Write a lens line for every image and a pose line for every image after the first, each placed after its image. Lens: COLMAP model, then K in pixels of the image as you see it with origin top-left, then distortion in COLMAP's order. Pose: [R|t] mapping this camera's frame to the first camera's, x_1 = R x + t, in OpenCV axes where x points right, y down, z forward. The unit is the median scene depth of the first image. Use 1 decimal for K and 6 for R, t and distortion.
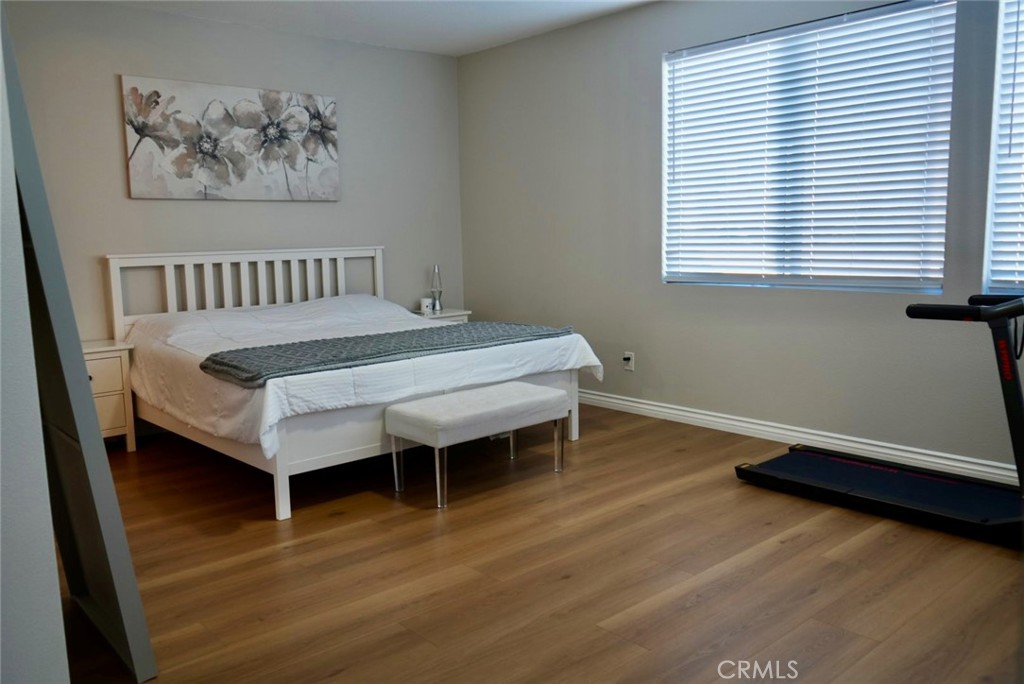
lens RADIAL K [[823.0, 0, 512.0], [0, 823.0, 342.0], [0, 0, 1]] dist [0.003587, -0.000876]
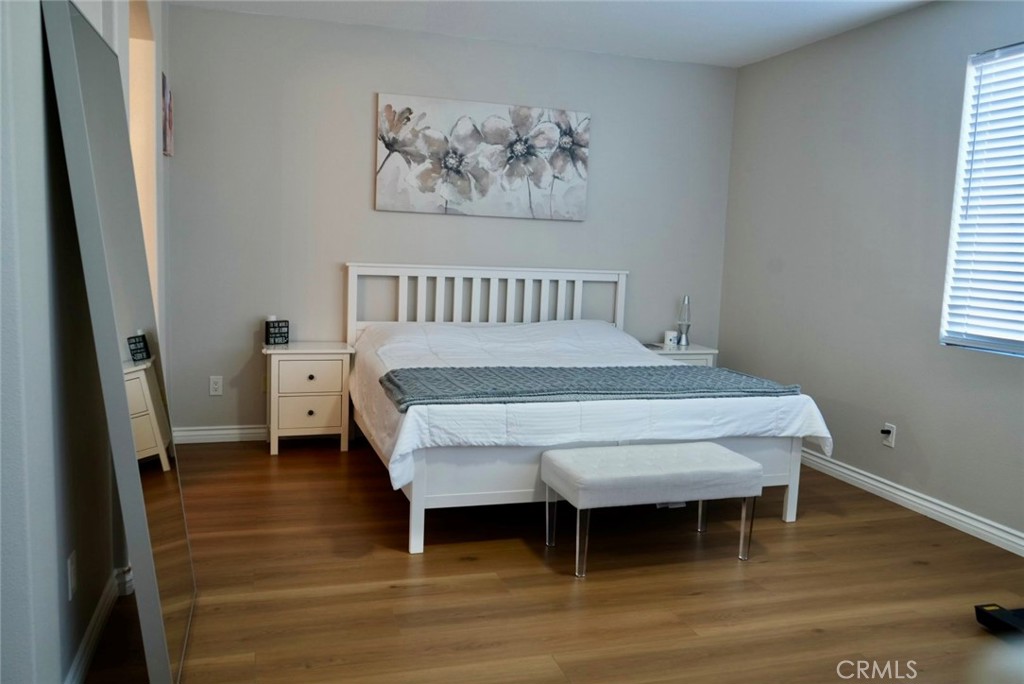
lens RADIAL K [[823.0, 0, 512.0], [0, 823.0, 342.0], [0, 0, 1]] dist [0.003587, -0.000876]
pose [[0.911252, 0.105607, -0.398079, 0.131756], [-0.113406, 0.993541, 0.003978, -0.032345], [0.395927, 0.041520, 0.917343, 0.119214]]
